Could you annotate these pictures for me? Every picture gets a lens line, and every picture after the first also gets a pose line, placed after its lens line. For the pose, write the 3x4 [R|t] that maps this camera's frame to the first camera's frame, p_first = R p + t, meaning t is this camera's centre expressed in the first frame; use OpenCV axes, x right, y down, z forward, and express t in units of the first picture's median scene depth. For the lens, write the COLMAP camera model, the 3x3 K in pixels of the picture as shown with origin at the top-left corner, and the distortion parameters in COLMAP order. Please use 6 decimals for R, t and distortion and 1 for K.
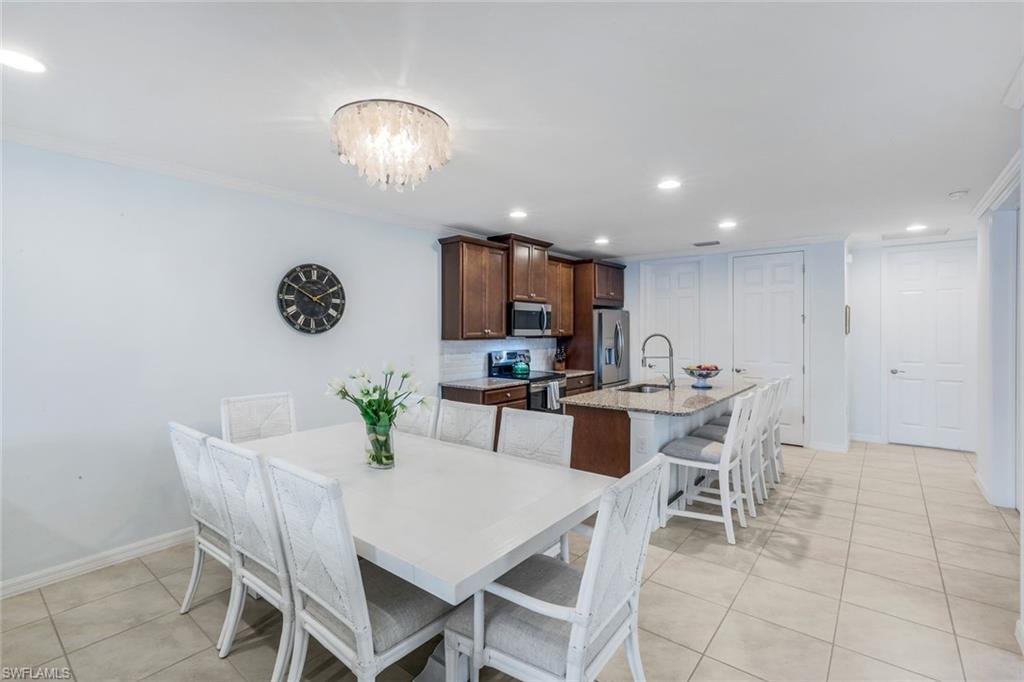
lens RADIAL K [[469.9, 0, 515.5], [0, 469.9, 328.0], [0, 0, 1]] dist [0.001478, -0.000032]
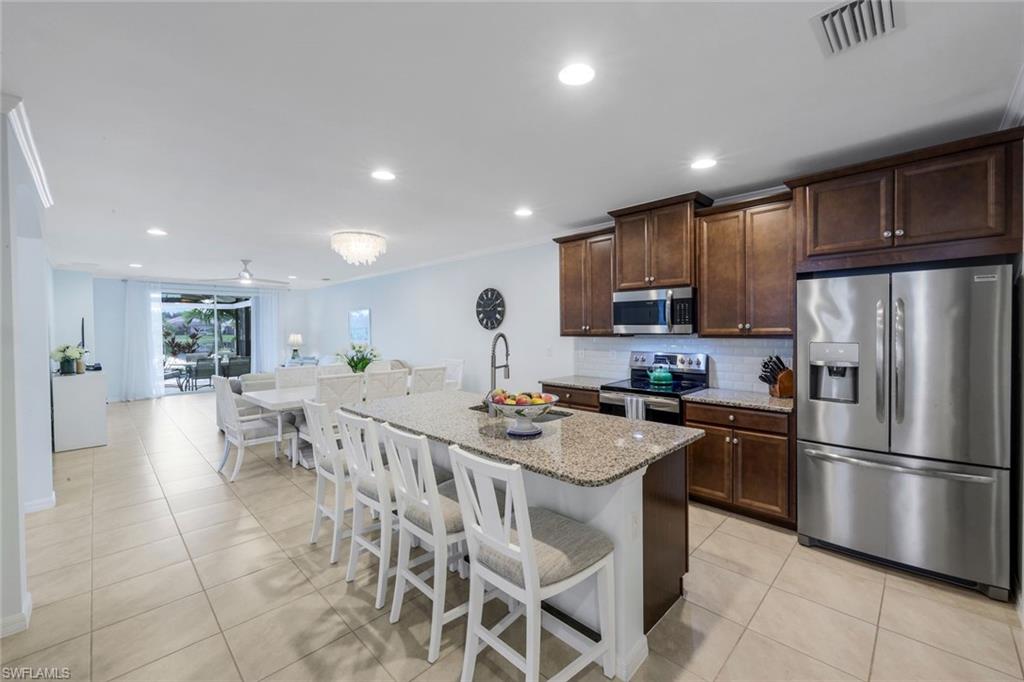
lens RADIAL K [[423.0, 0, 512.6], [0, 423.0, 335.0], [0, 0, 1]] dist [-0.003284, -0.000350]
pose [[-0.121704, 0.020954, -0.992345, 0.743683], [0.015541, 0.999695, 0.019203, 0.002278], [0.992445, -0.013085, -0.121993, 0.883449]]
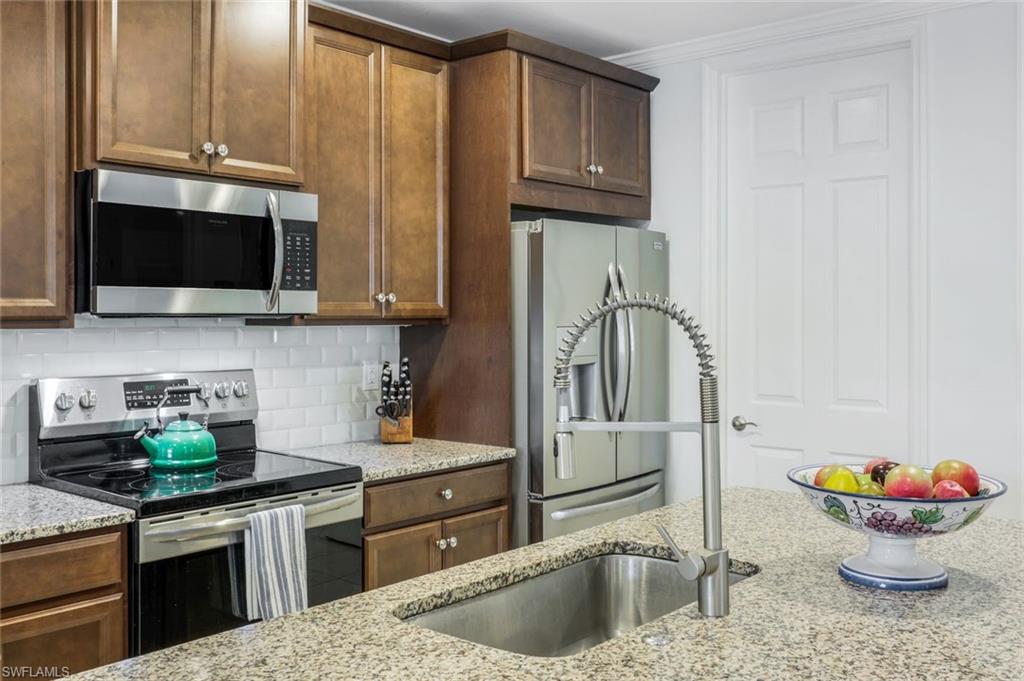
lens RADIAL K [[987.9, 0, 513.2], [0, 987.9, 305.9], [0, 0, 1]] dist [0.001919, -0.007581]
pose [[0.999444, 0.000511, -0.033350, 0.214534], [-0.000678, 0.999987, -0.004989, 0.014800], [0.033347, 0.005009, 0.999431, 0.497888]]
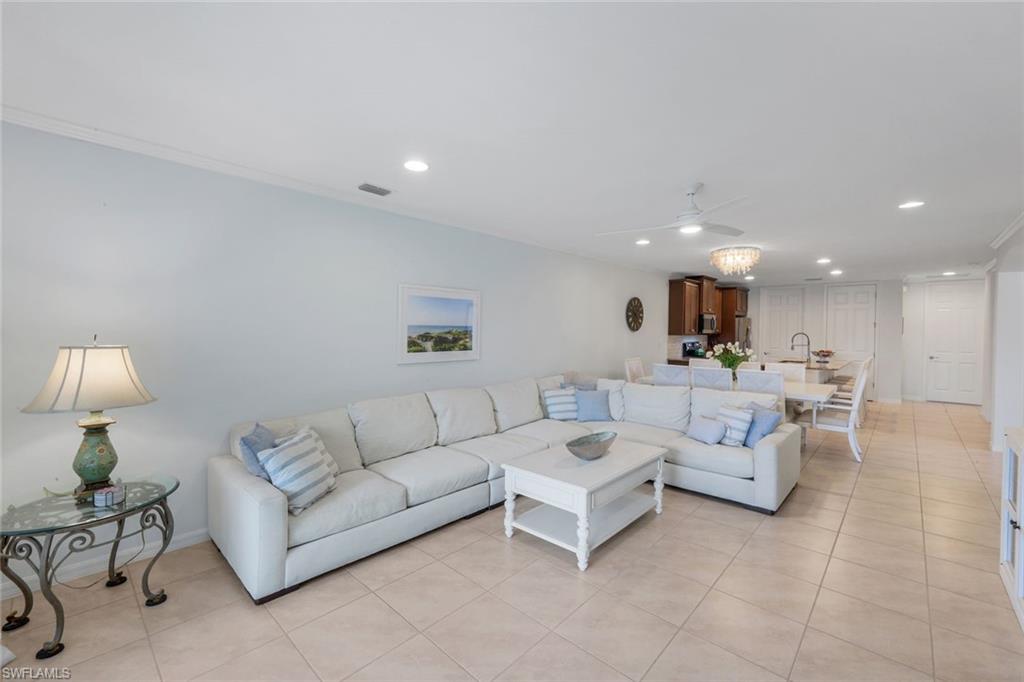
lens RADIAL K [[423.0, 0, 512.6], [0, 423.0, 335.0], [0, 0, 1]] dist [-0.003284, -0.000350]
pose [[0.996653, 0.011291, -0.080962, -0.570360], [-0.009611, 0.999731, 0.021116, -0.003436], [0.081179, -0.020267, 0.996493, -0.624025]]
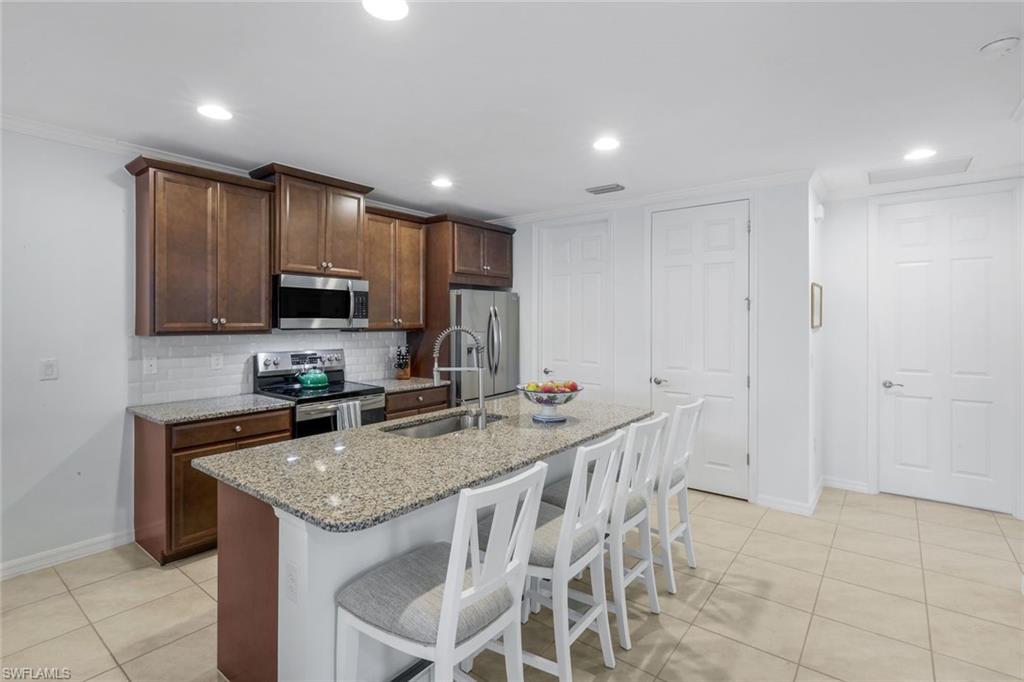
lens RADIAL K [[495.1, 0, 511.6], [0, 495.1, 317.0], [0, 0, 1]] dist [-0.002203, -0.000397]
pose [[0.999948, 0.004281, 0.009302, 0.287859], [-0.004259, 0.999988, -0.002371, 0.001627], [-0.009312, 0.002331, 0.999954, 0.330770]]
